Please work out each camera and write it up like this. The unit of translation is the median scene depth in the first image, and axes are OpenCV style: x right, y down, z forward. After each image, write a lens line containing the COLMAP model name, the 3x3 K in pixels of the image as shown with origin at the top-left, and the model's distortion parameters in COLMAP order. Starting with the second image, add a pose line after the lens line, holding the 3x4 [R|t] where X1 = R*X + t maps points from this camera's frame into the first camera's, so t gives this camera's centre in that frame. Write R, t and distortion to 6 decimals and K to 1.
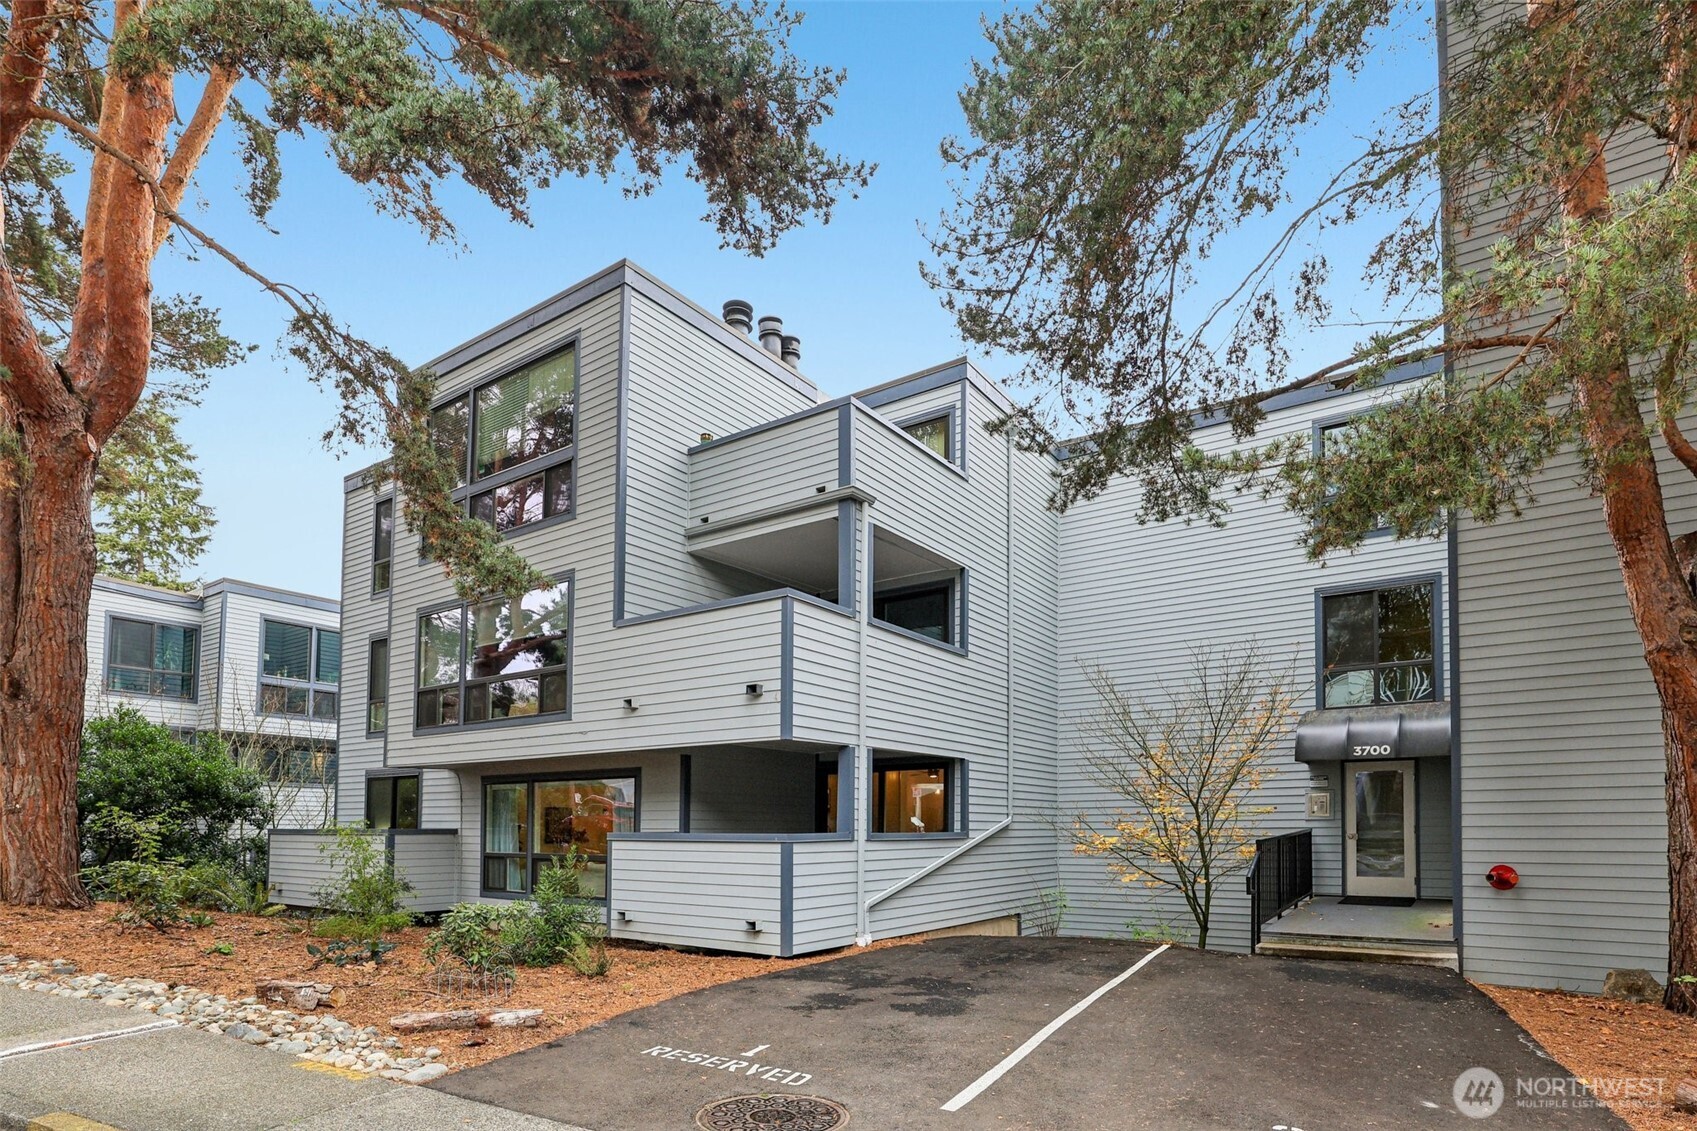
lens RADIAL K [[867.3, 0, 849.2], [0, 867.3, 615.7], [0, 0, 1]] dist [-0.032906, 0.020753]
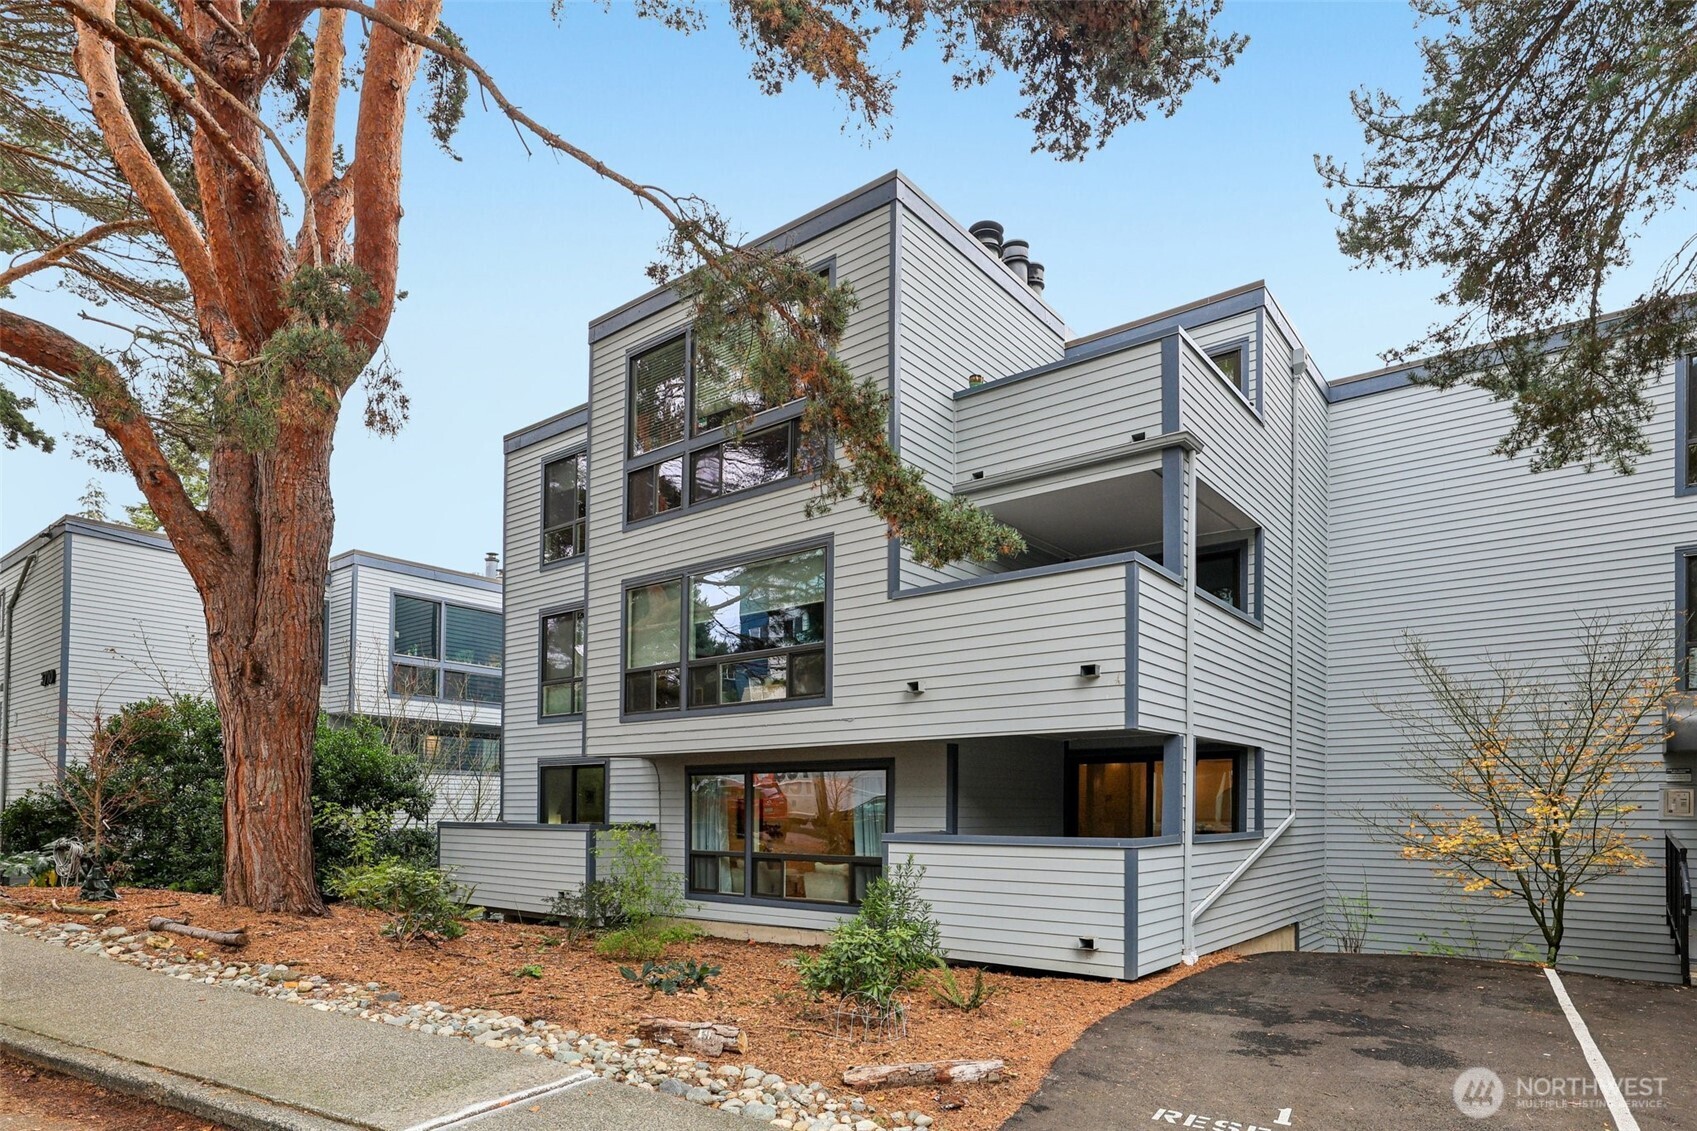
lens RADIAL K [[922.7, 0, 848.4], [0, 922.7, 616.3], [0, 0, 1]] dist [-0.034142, 0.028543]
pose [[0.998462, -0.006588, -0.055044, -0.269316], [0.008424, 0.999414, 0.033183, -0.000875], [0.054793, -0.033596, 0.997932, 0.073499]]
